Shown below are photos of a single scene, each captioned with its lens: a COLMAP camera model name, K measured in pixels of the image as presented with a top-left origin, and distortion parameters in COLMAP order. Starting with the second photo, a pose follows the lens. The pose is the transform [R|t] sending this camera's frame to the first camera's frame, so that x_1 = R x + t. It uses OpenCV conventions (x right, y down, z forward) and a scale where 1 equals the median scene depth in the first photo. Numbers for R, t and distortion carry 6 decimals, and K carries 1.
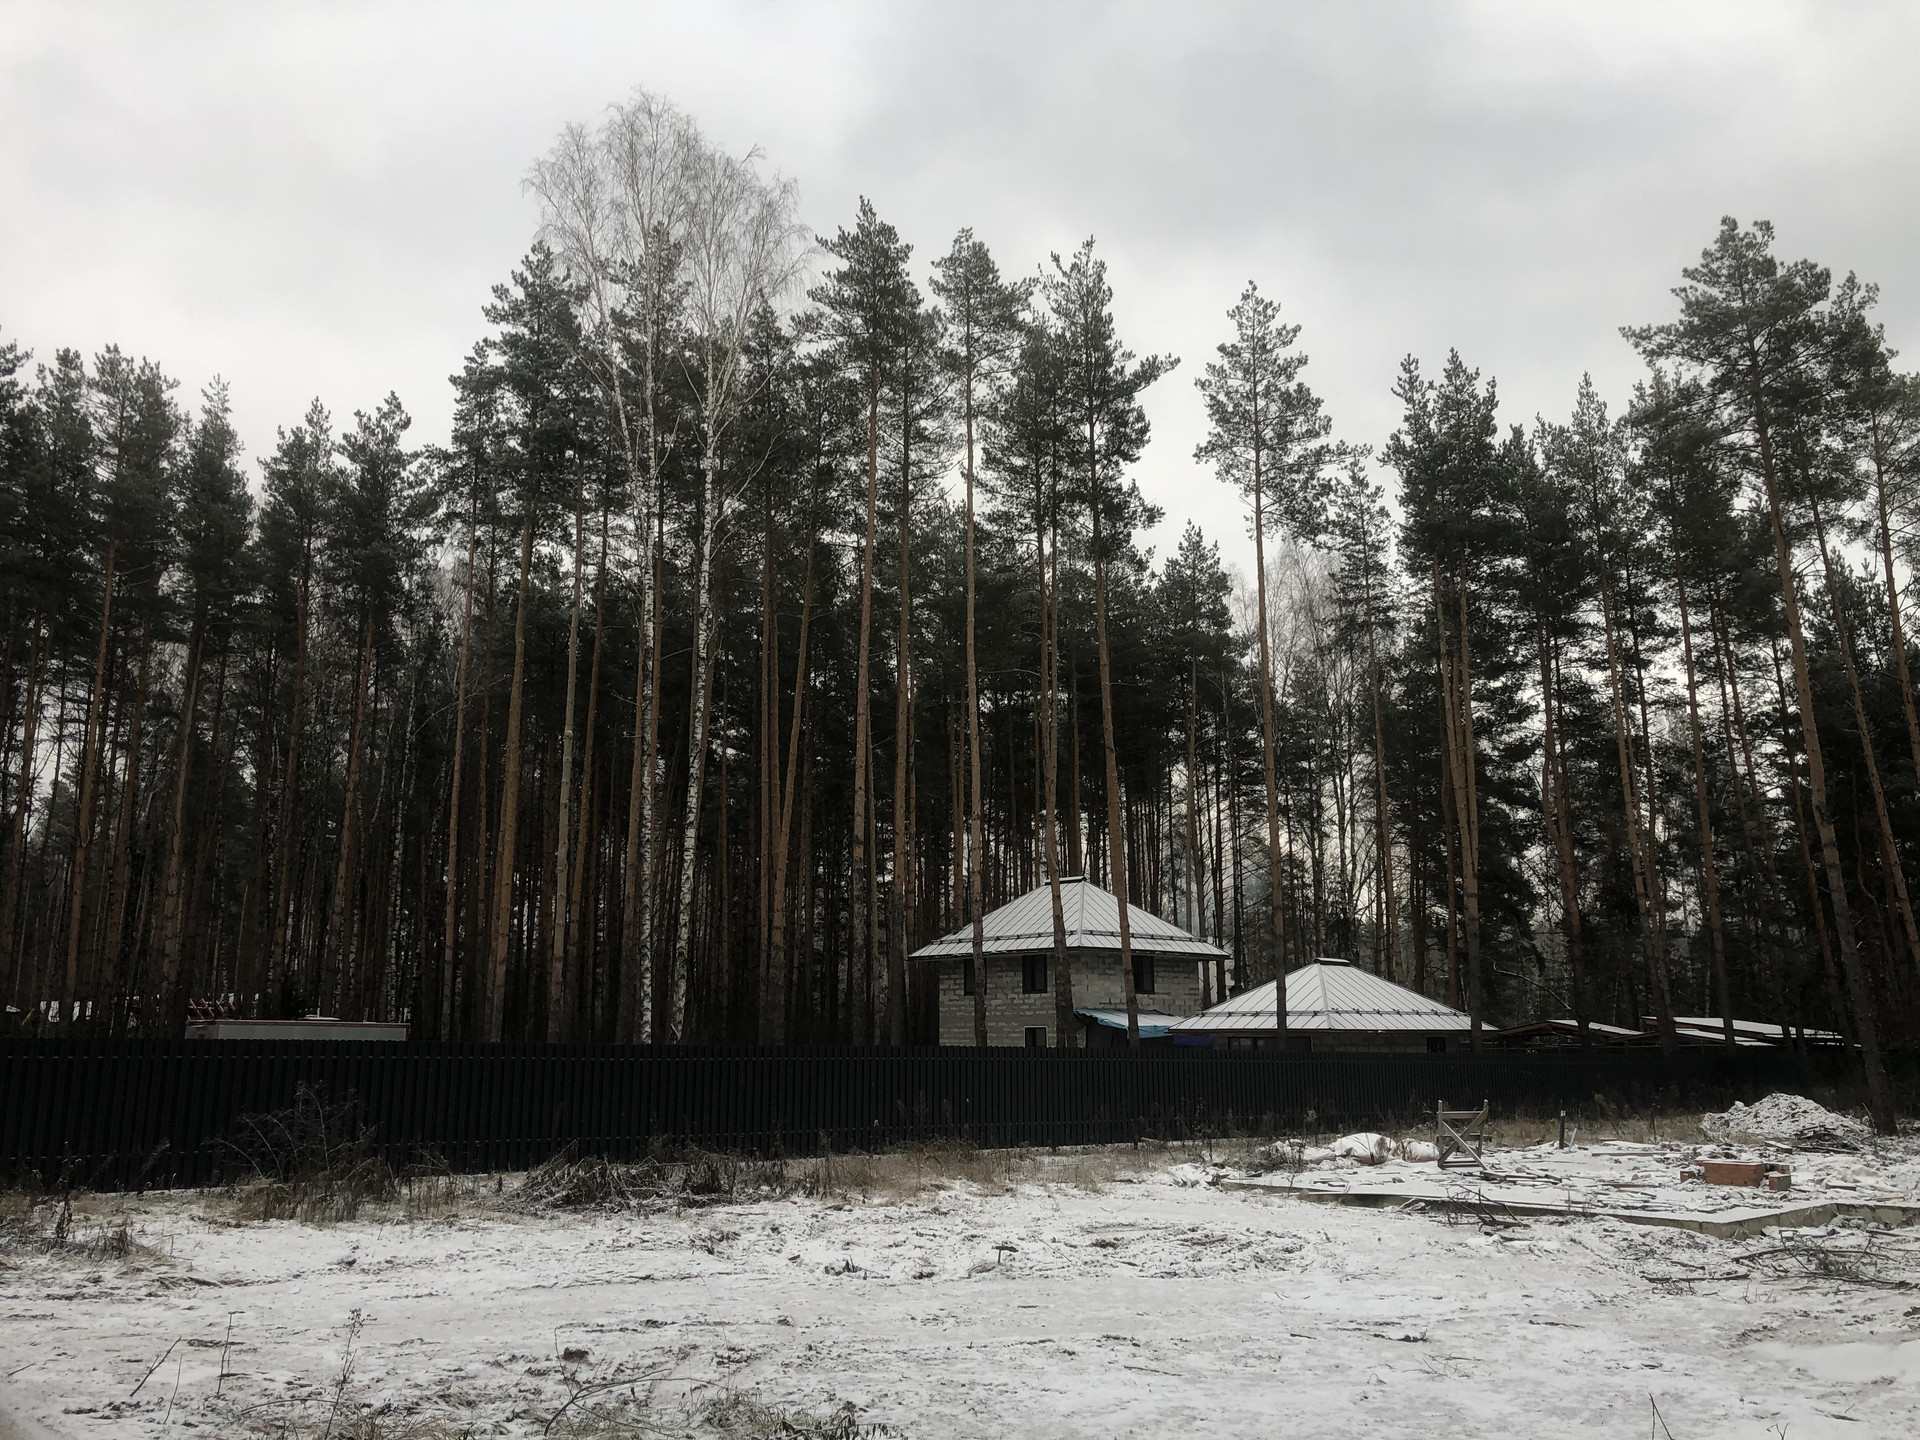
lens RADIAL K [[1608.5, 0, 989.5], [0, 1608.5, 687.9], [0, 0, 1]] dist [0.032642, -0.019852]
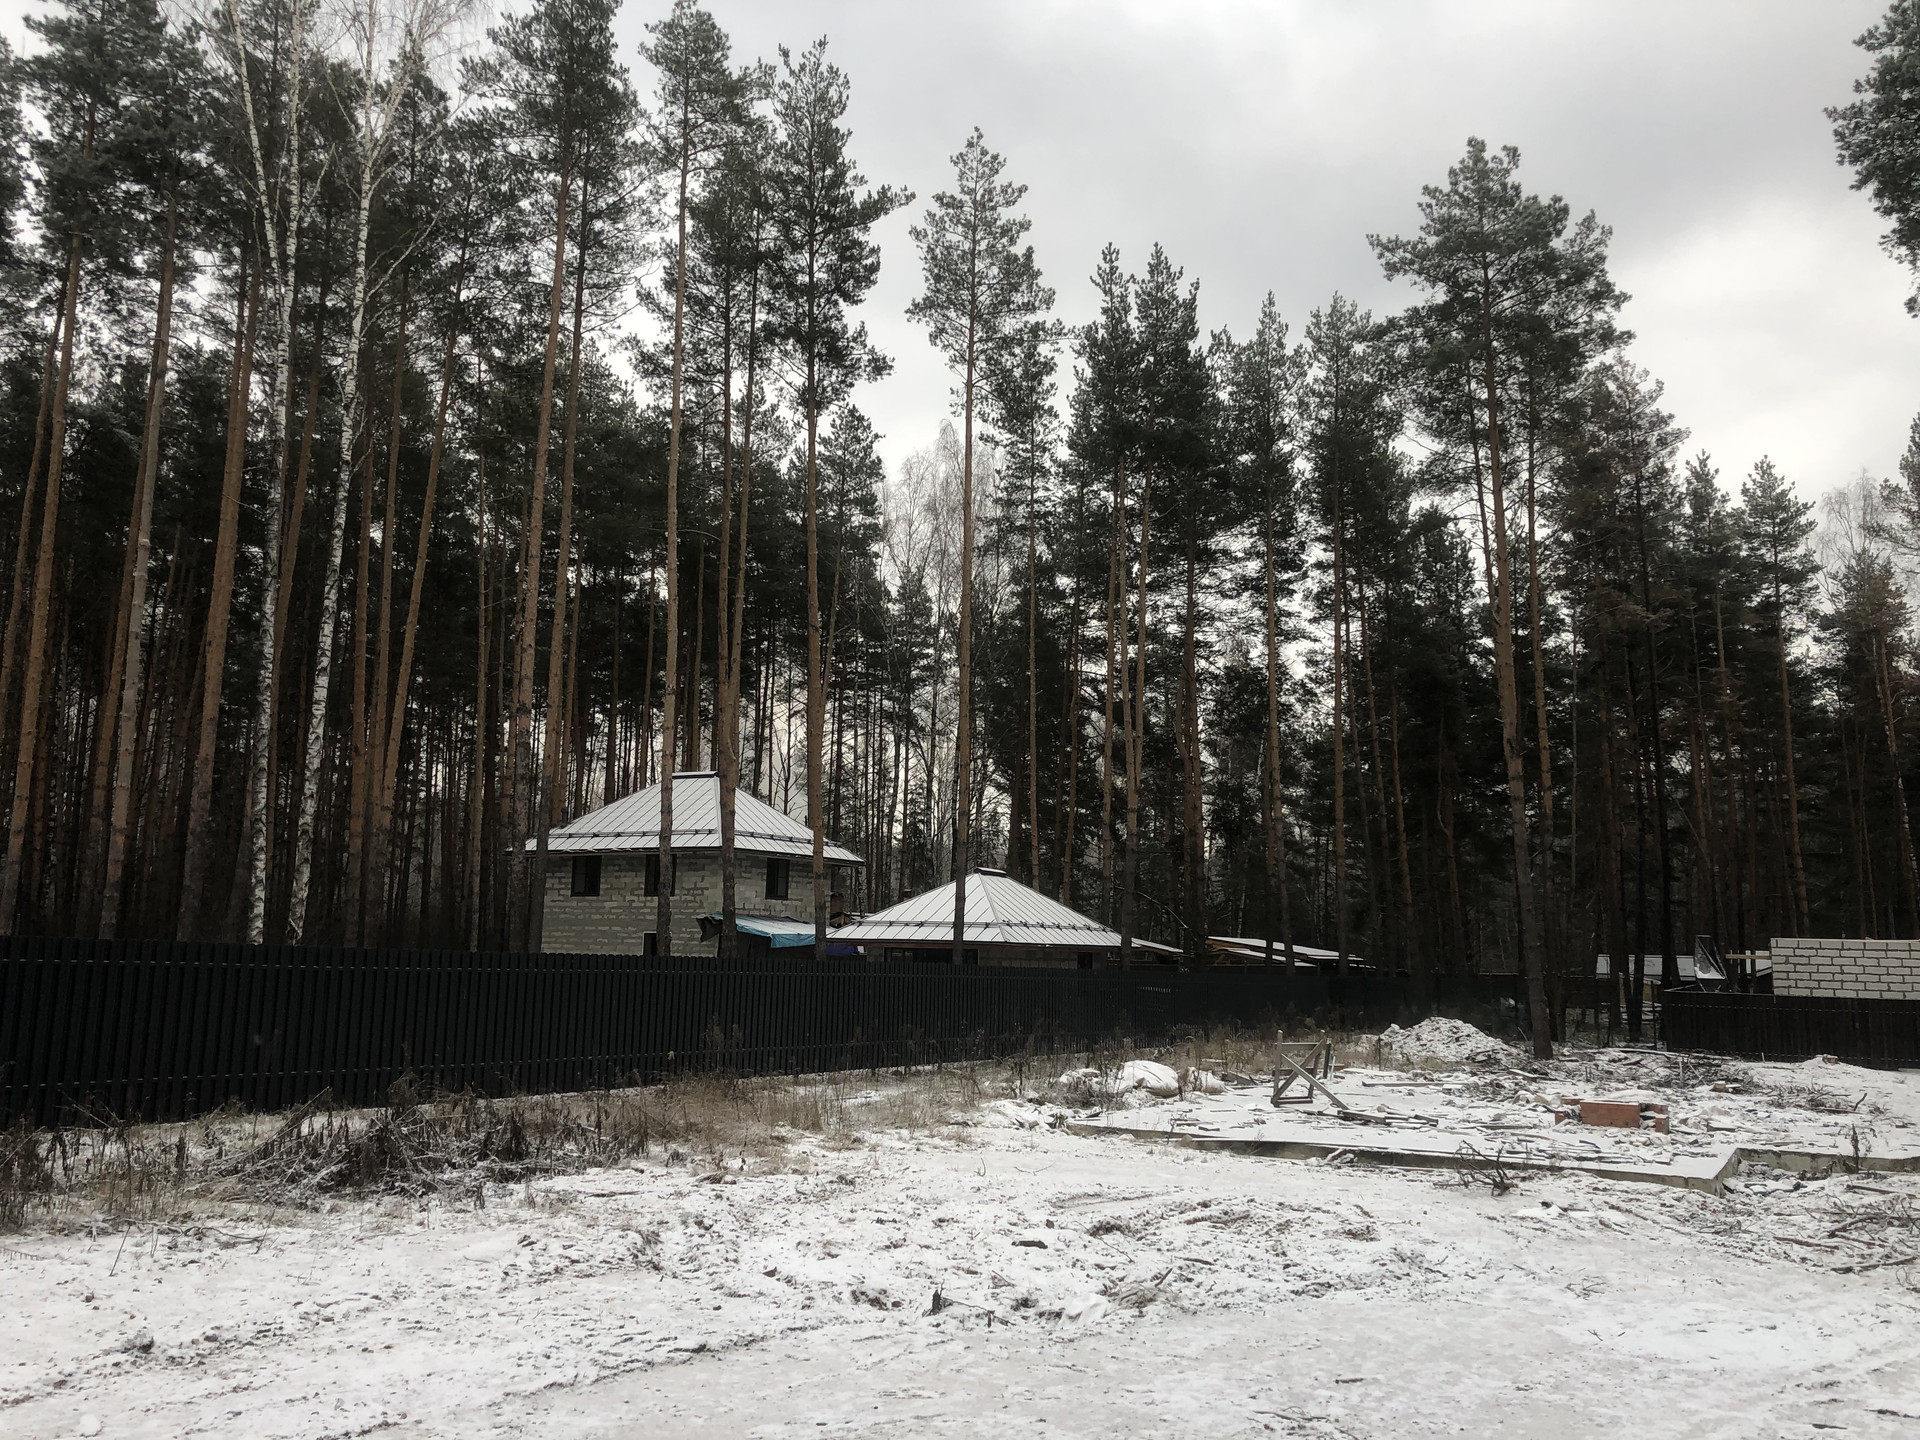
lens RADIAL K [[1562.8, 0, 936.4], [0, 1562.8, 724.0], [0, 0, 1]] dist [0.036666, -0.036426]
pose [[0.952100, 0.067978, 0.298136, -0.100782], [-0.090217, 0.994024, 0.061461, 0.028857], [-0.292176, -0.085414, 0.952543, 0.139911]]
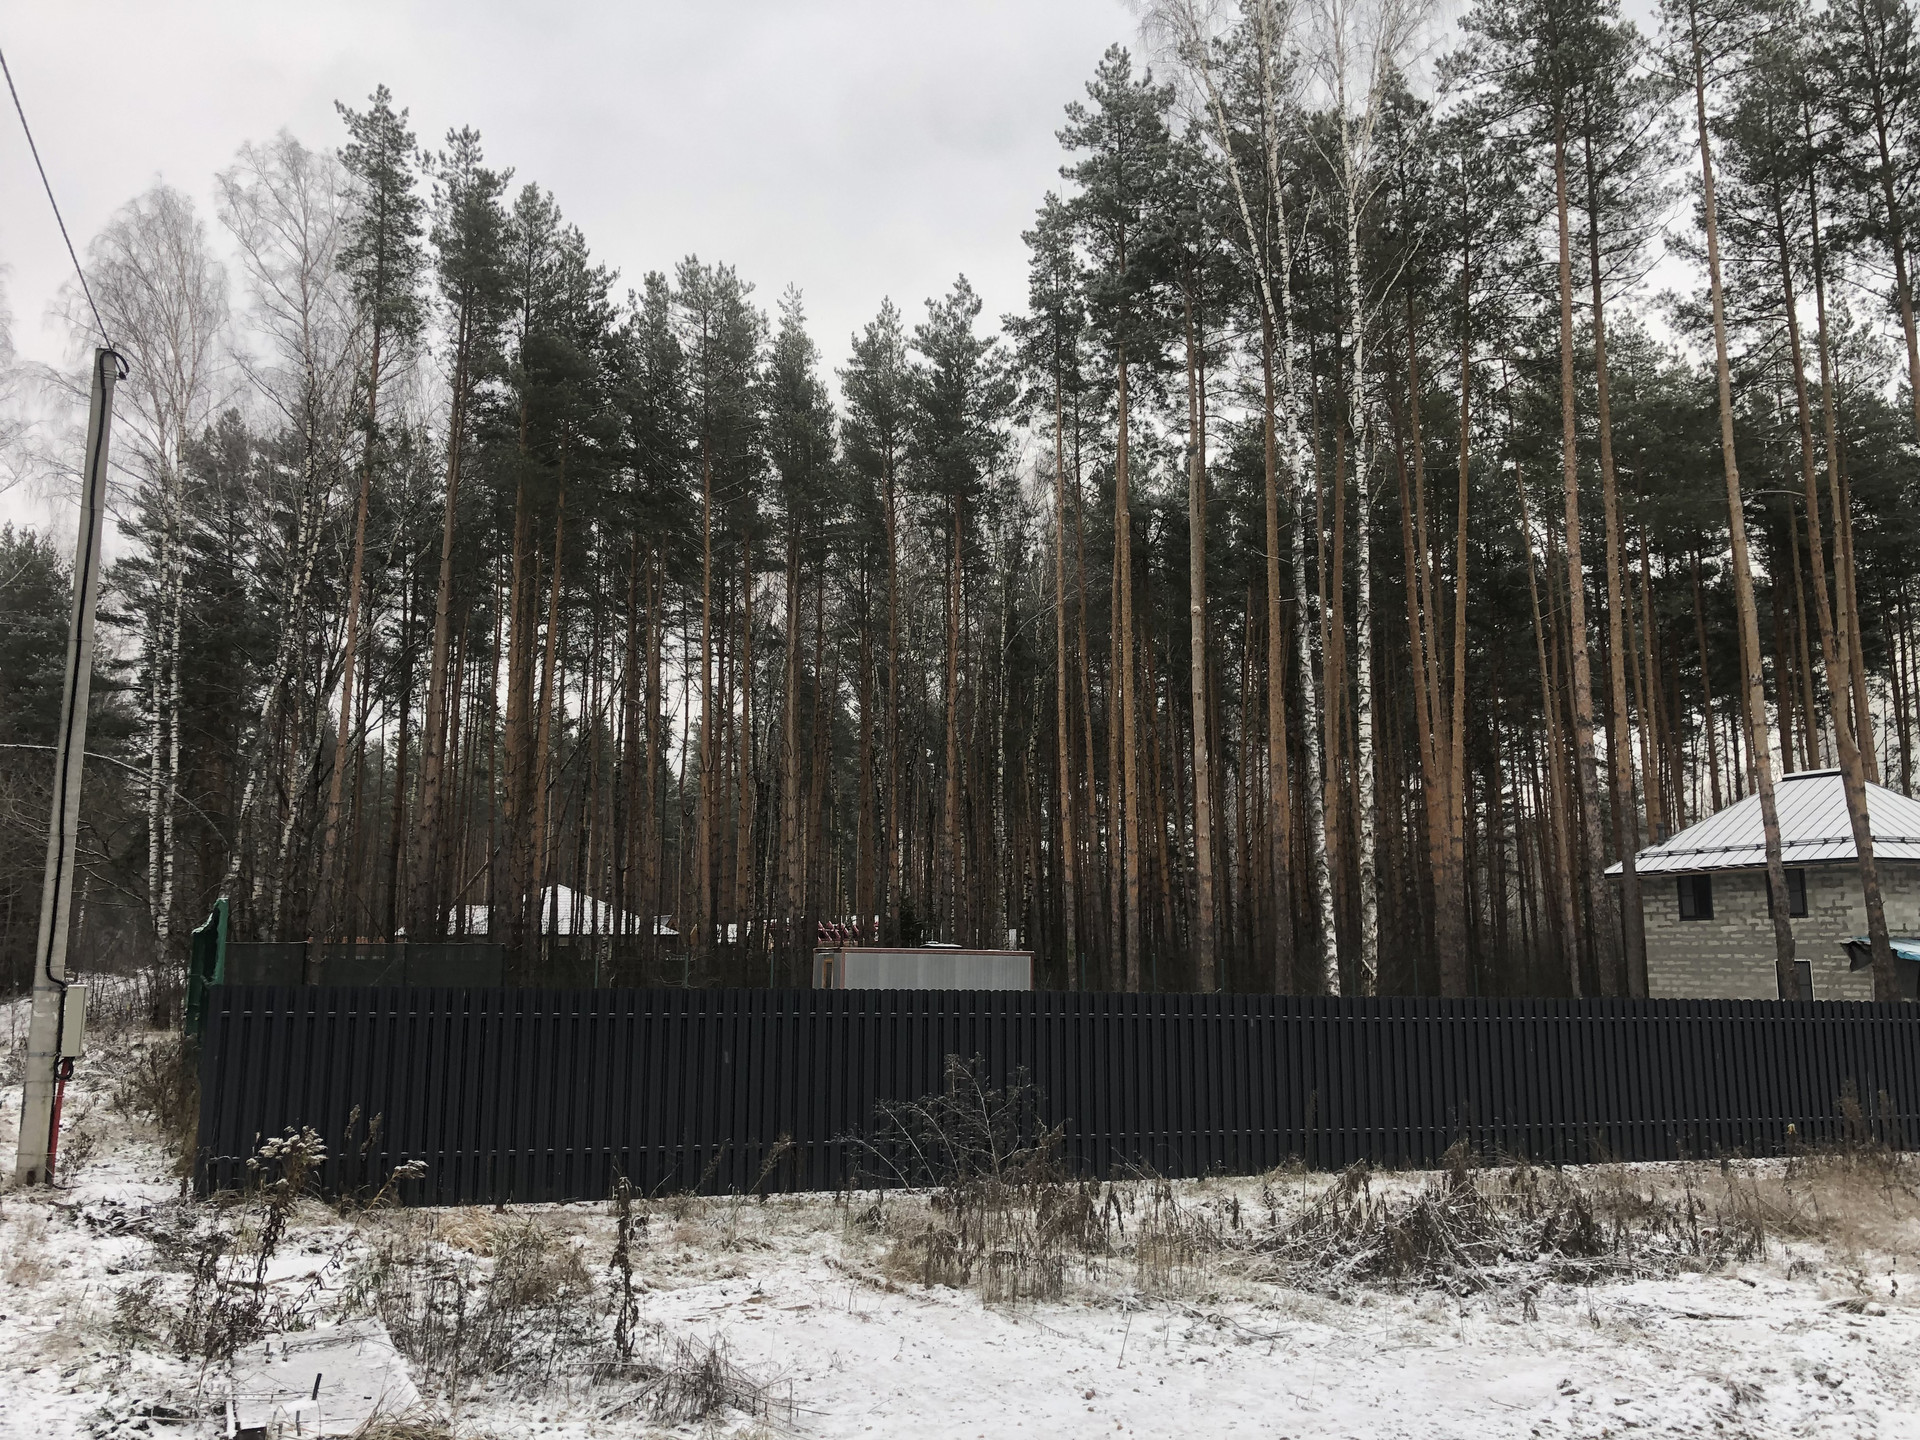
lens RADIAL K [[1555.1, 0, 965.8], [0, 1555.1, 712.9], [0, 0, 1]] dist [0.032815, -0.025060]
pose [[0.935834, -0.052561, -0.348500, -0.082010], [0.073175, 0.996246, 0.046245, 0.030183], [0.344761, -0.068779, 0.936167, 0.176551]]
